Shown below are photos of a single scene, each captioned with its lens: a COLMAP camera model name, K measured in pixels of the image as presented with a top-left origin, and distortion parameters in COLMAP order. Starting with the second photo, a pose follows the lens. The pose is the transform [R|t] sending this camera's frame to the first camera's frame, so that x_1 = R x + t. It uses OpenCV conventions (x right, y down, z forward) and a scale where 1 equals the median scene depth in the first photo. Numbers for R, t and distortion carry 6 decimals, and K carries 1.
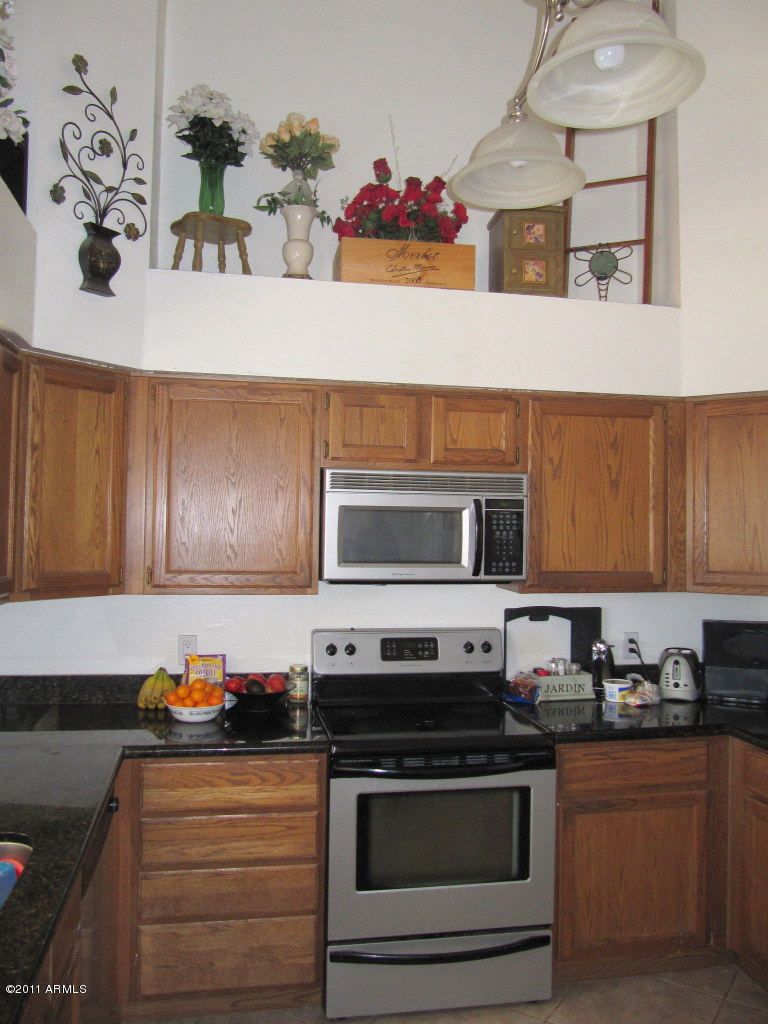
lens RADIAL K [[795.1, 0, 358.3], [0, 795.1, 504.6], [0, 0, 1]] dist [-0.054645, 0.008356]
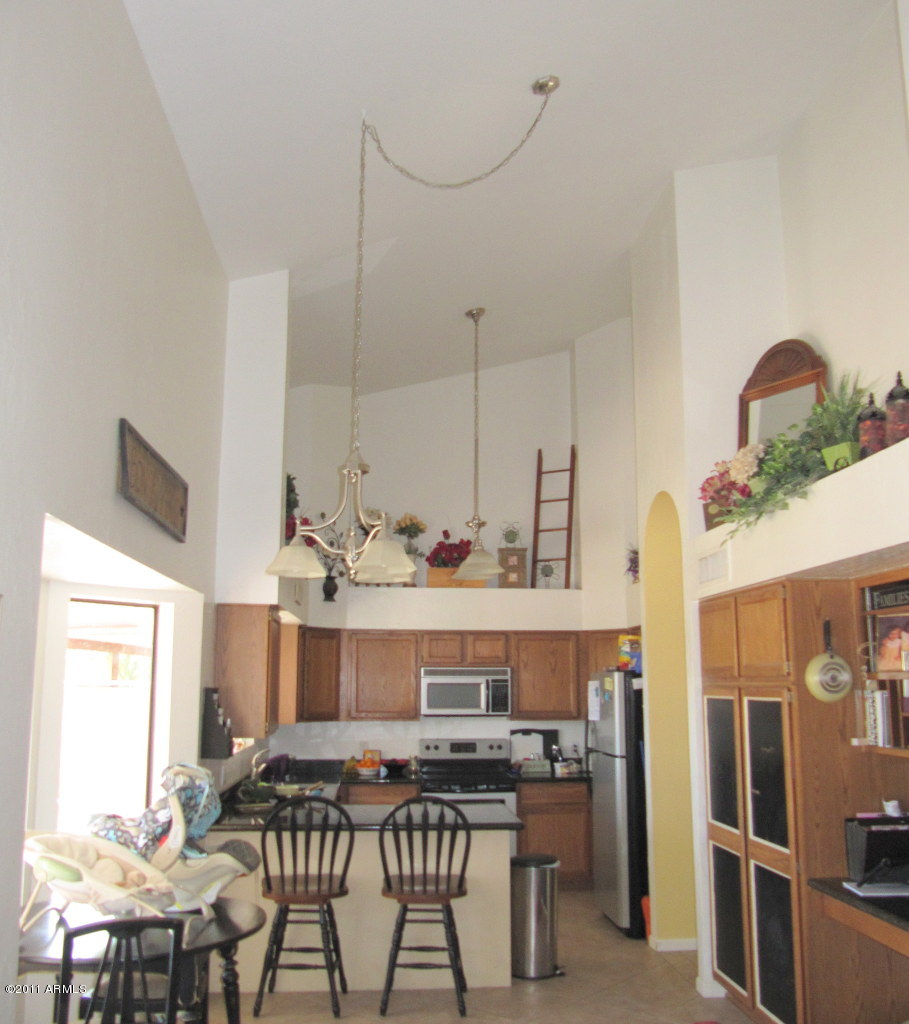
lens RADIAL K [[995.9, 0, 454.5], [0, 995.9, 512.0], [0, 0, 1]] dist [-0.065863, 0.024647]
pose [[0.994925, -0.030683, -0.095824, 0.342956], [0.016608, 0.989386, -0.144360, -0.071529], [0.099236, 0.142036, 0.984875, -1.910167]]
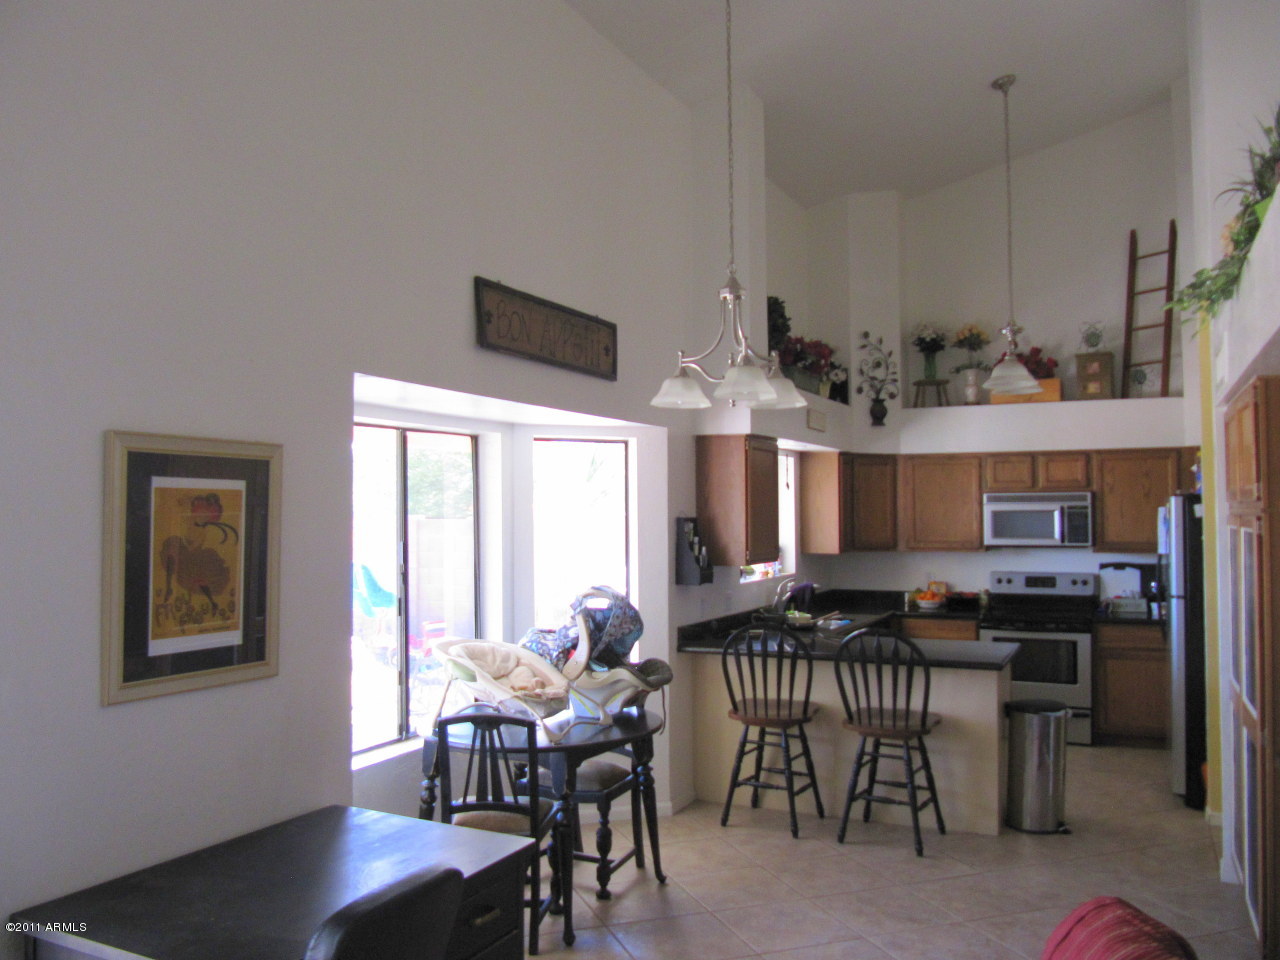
lens RADIAL K [[1049.4, 0, 619.2], [0, 1049.4, 486.9], [0, 0, 1]] dist [-0.062500, 0.037852]
pose [[0.796028, -0.033166, -0.604351, 0.844236], [0.032409, 0.999401, -0.012158, -0.059088], [0.604392, -0.009909, 0.796625, -1.776855]]
